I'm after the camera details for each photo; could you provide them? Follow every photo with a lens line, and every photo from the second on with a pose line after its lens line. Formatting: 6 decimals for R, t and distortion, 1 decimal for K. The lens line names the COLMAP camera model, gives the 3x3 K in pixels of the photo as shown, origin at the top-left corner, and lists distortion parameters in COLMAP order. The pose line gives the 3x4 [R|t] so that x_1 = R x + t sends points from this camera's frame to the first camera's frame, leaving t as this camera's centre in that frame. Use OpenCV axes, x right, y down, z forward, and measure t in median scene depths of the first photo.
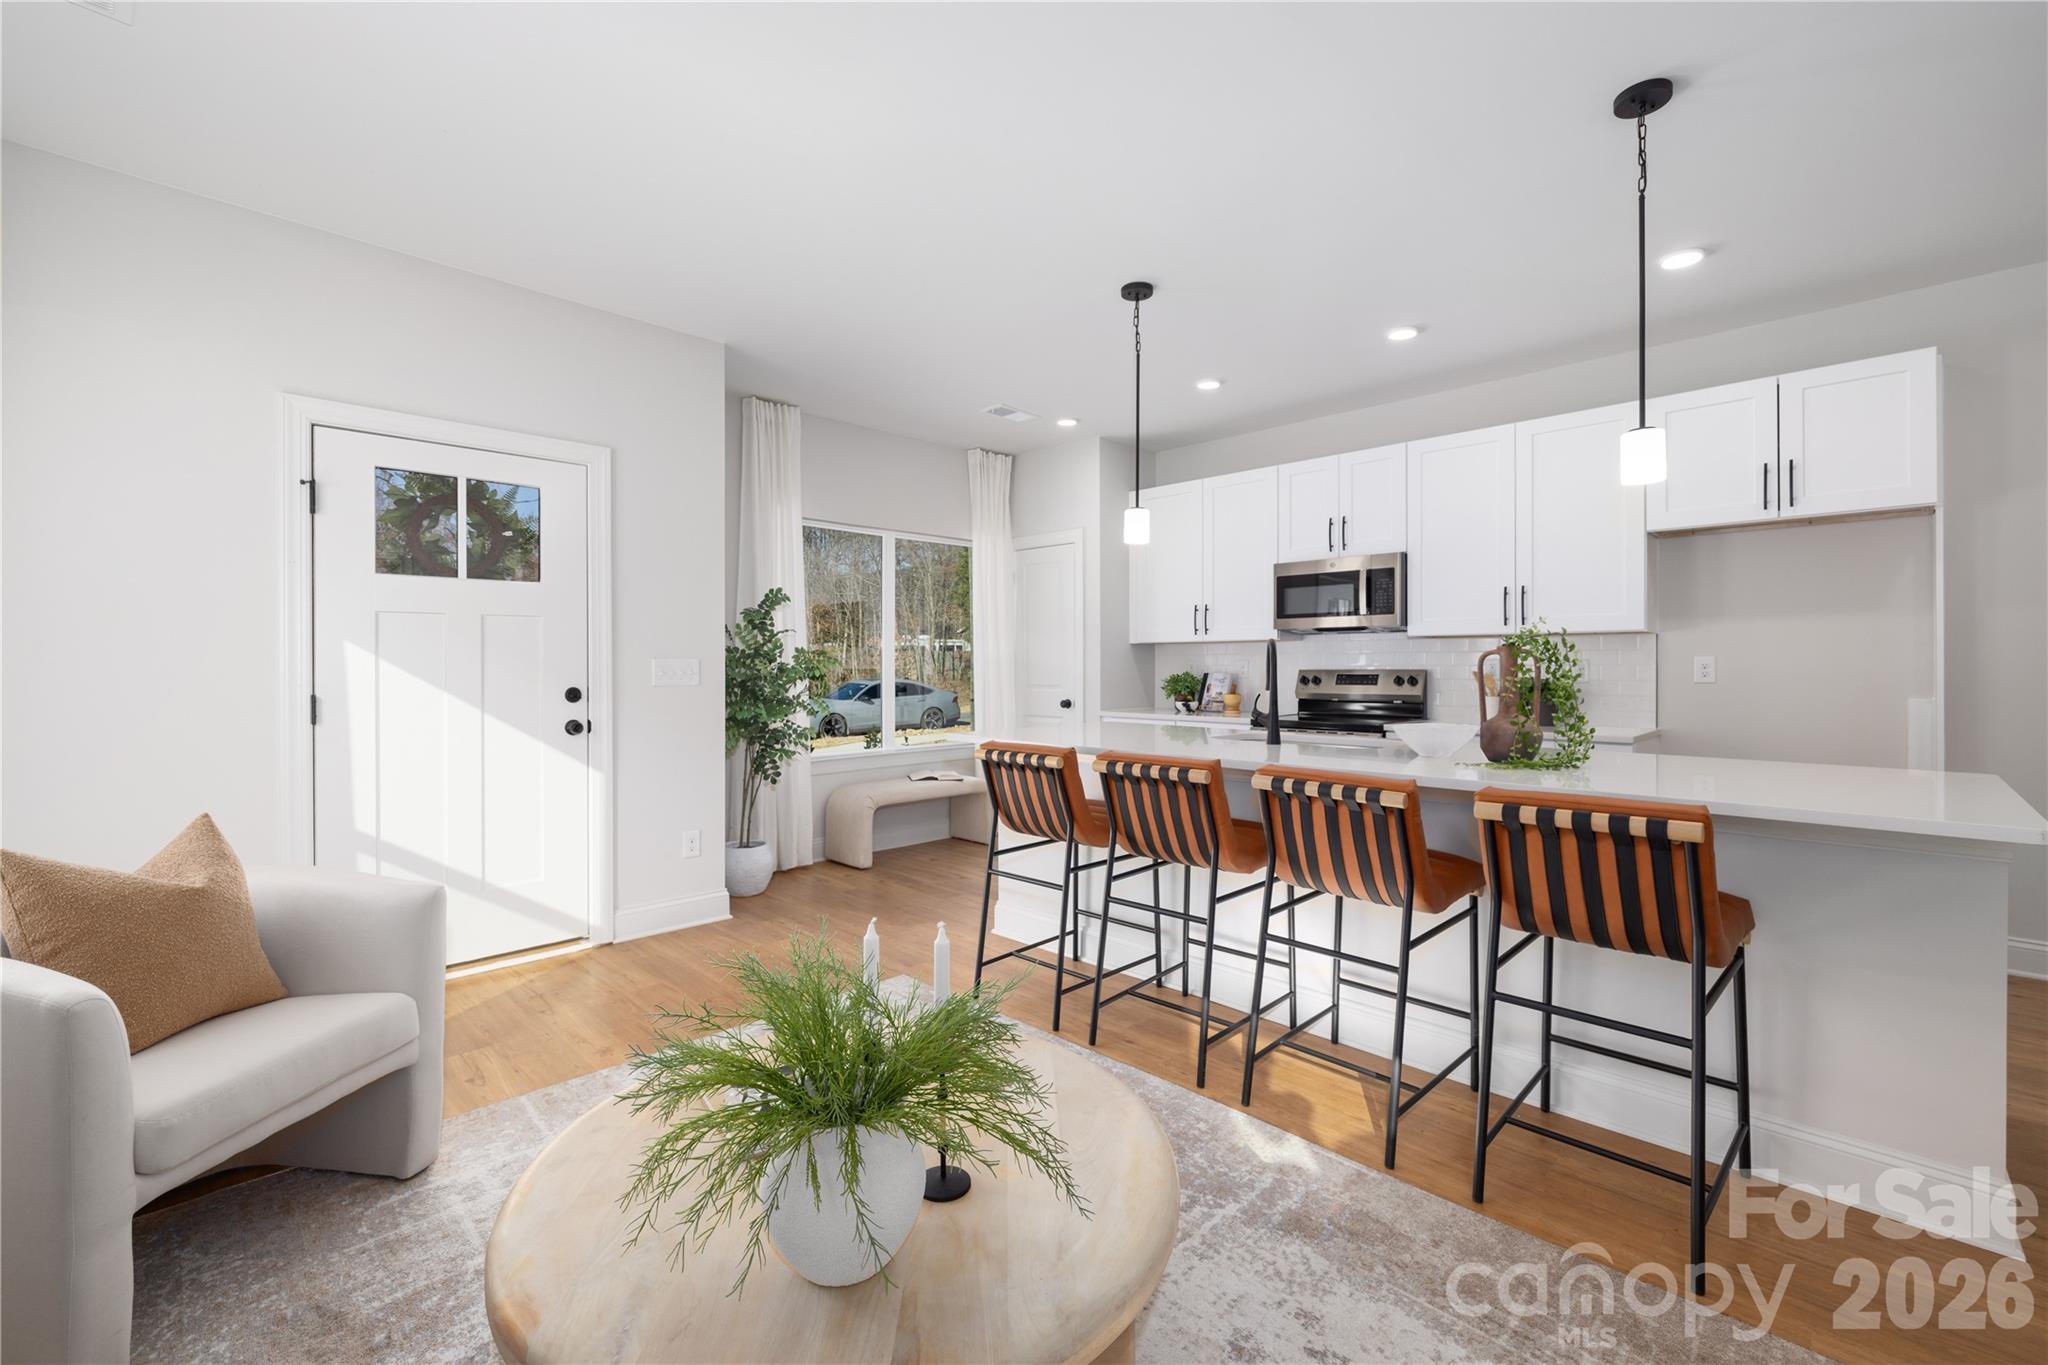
lens RADIAL K [[869.7, 0, 1017.6], [0, 869.7, 665.8], [0, 0, 1]] dist [0.001366, 0.000029]
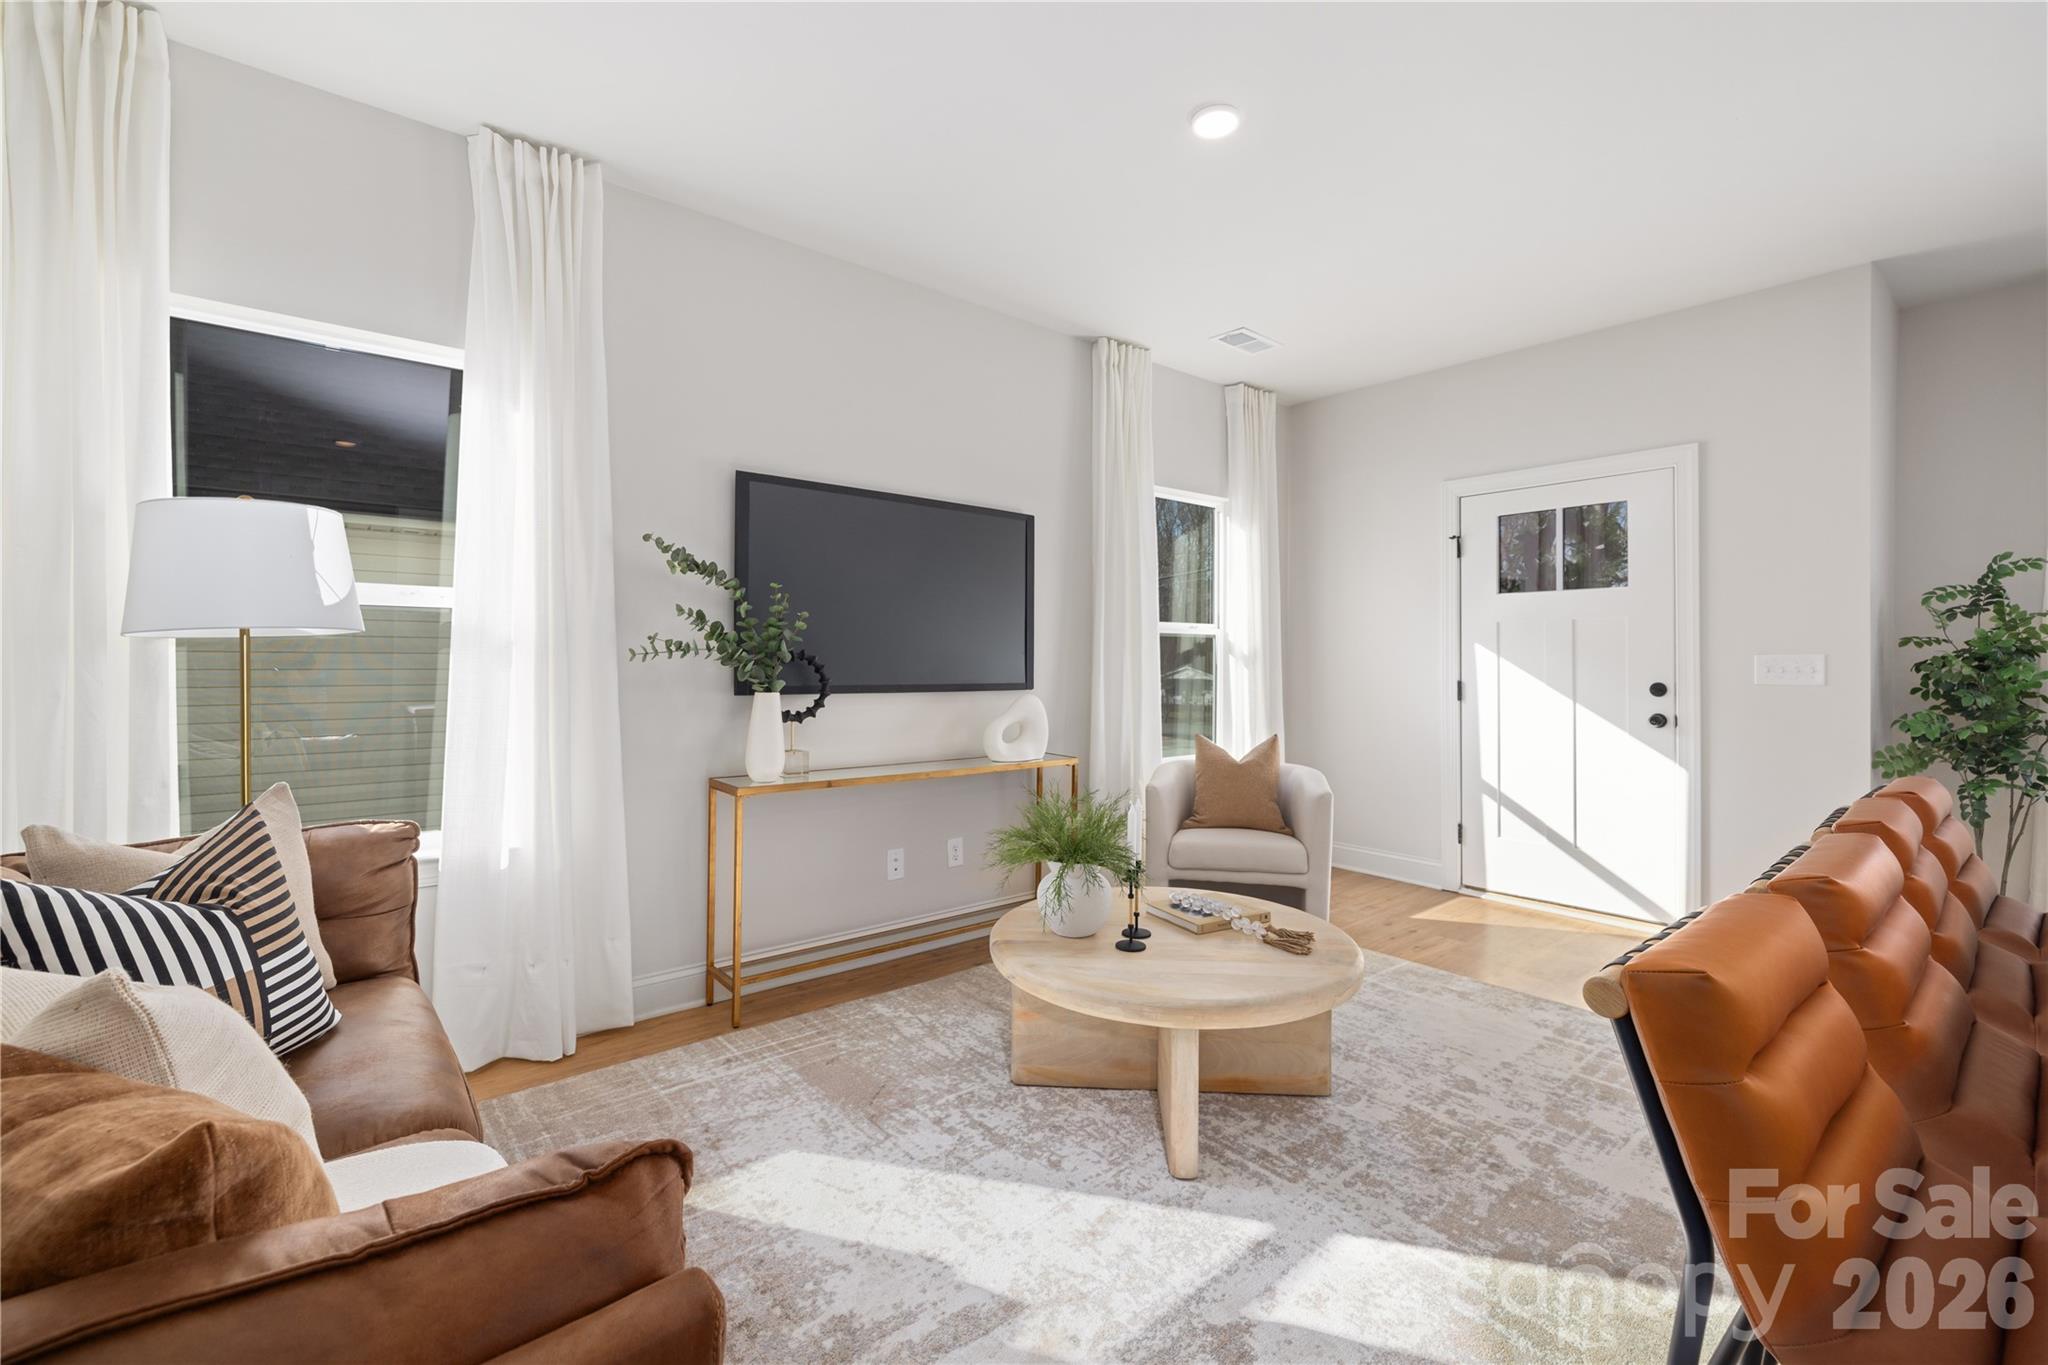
lens RADIAL K [[869.7, 0, 1018.7], [0, 869.7, 667.8], [0, 0, 1]] dist [0.001366, 0.000029]
pose [[-0.098996, 0.005723, -0.995071, 0.656324], [-0.007105, 0.999954, 0.006458, 0.006243], [0.995062, 0.007709, -0.098951, 0.361564]]
